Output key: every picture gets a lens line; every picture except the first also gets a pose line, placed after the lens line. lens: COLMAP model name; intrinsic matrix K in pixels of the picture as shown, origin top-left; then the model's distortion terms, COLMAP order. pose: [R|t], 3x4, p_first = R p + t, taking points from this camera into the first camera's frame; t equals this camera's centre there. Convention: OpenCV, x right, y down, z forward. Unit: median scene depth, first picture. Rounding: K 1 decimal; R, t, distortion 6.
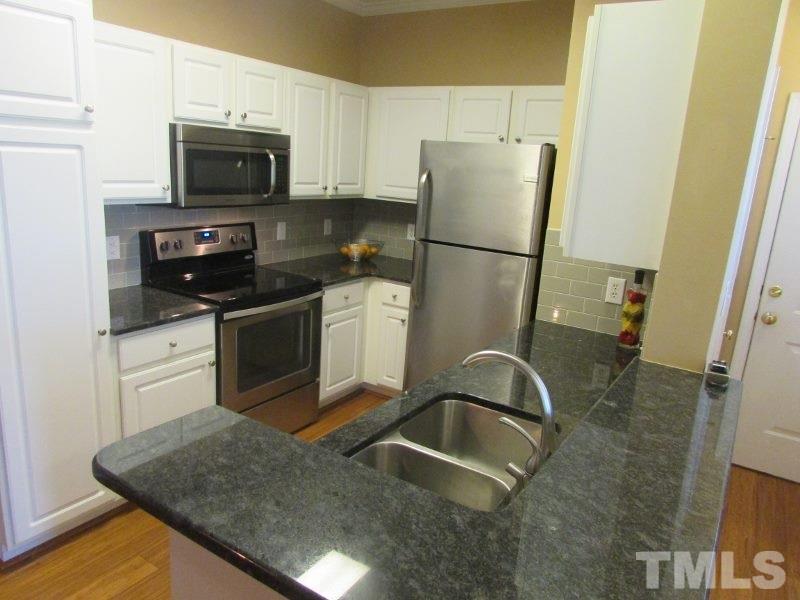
lens RADIAL K [[573.6, 0, 402.6], [0, 573.6, 303.6], [0, 0, 1]] dist [-0.019173, -0.002507]
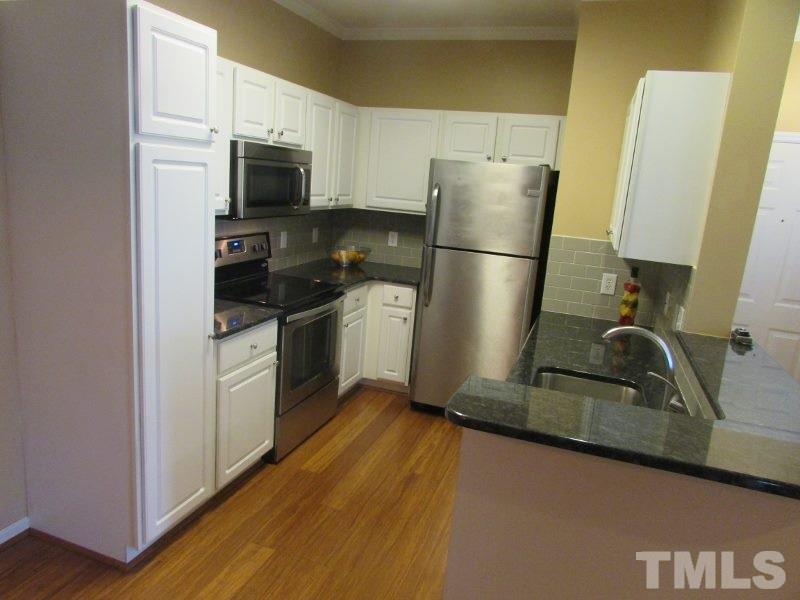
lens RADIAL K [[573.6, 0, 403.2], [0, 573.6, 302.0], [0, 0, 1]] dist [-0.019173, -0.002507]
pose [[0.971548, -0.038285, 0.233730, -0.316569], [0.041081, 0.999131, -0.007101, 0.006014], [-0.233255, 0.016500, 0.972276, -0.095597]]
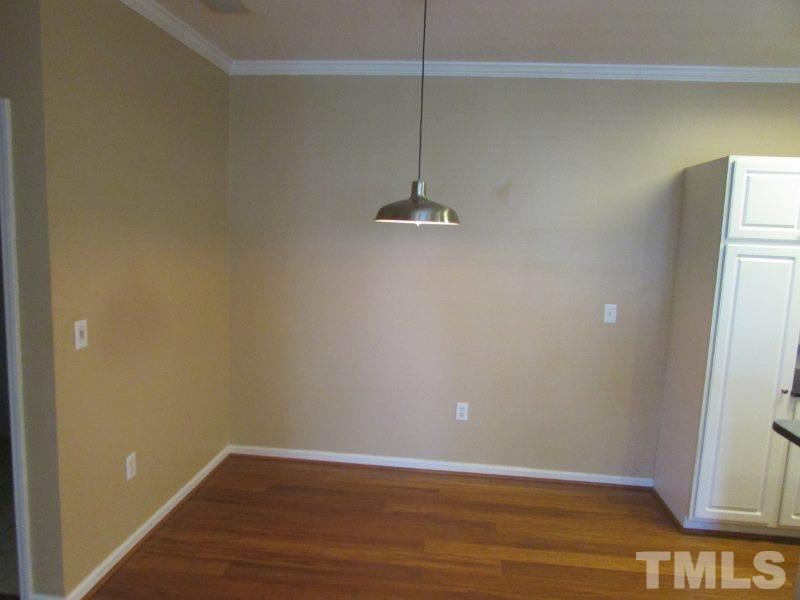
lens RADIAL K [[573.6, 0, 404.0], [0, 573.6, 301.4], [0, 0, 1]] dist [-0.019173, -0.002507]
pose [[0.453245, 0.060862, -0.889306, 0.183236], [-0.230078, 0.971848, -0.050751, 0.088300], [0.861181, 0.227612, 0.454488, -0.322445]]
